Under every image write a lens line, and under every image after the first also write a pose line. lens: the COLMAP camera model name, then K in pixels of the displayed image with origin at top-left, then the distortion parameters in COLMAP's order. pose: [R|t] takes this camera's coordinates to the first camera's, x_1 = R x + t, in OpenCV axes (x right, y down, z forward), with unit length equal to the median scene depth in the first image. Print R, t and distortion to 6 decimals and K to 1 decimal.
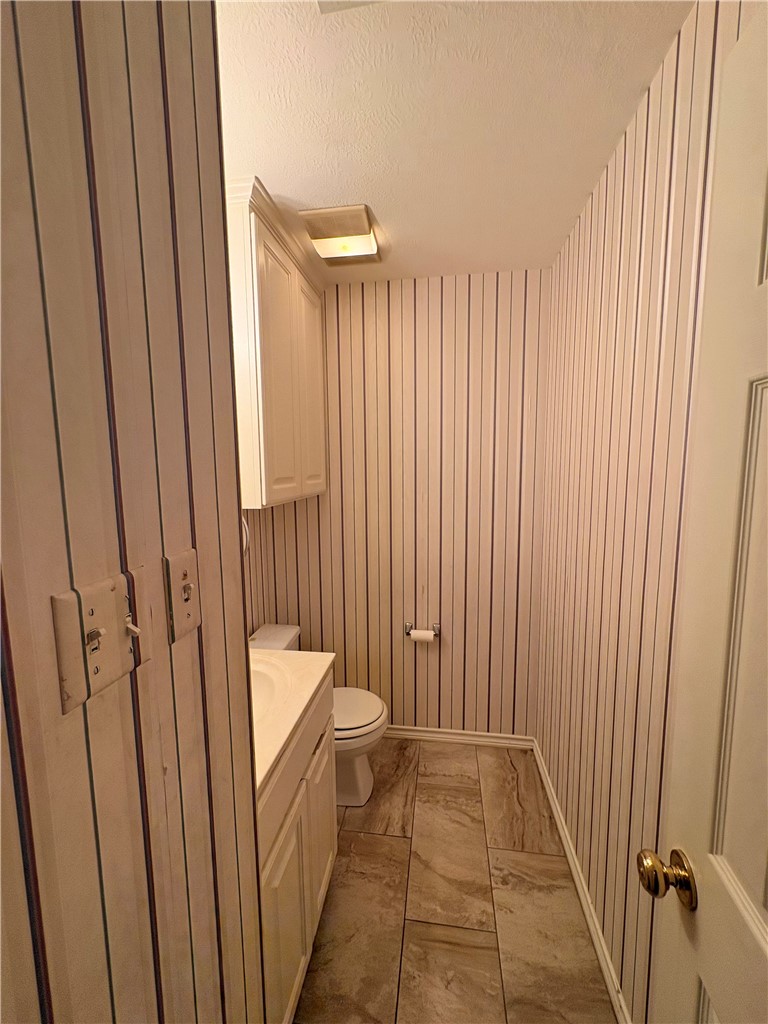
lens RADIAL K [[409.5, 0, 384.6], [0, 409.5, 512.2], [0, 0, 1]] dist [0.000602, 0.000305]
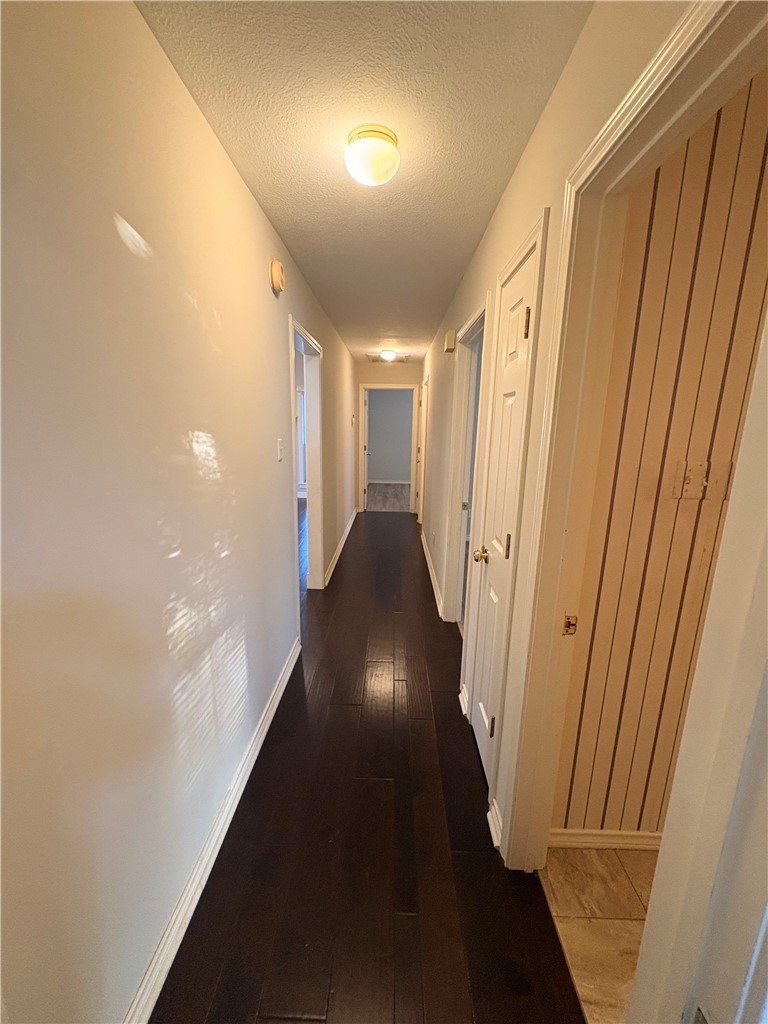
lens RADIAL K [[409.5, 0, 383.1], [0, 409.5, 511.7], [0, 0, 1]] dist [0.000602, 0.000305]
pose [[0.120799, 0.228136, -0.966107, 1.807714], [-0.129923, 0.968495, 0.212455, 0.187049], [0.984138, 0.099855, 0.146633, -1.465772]]
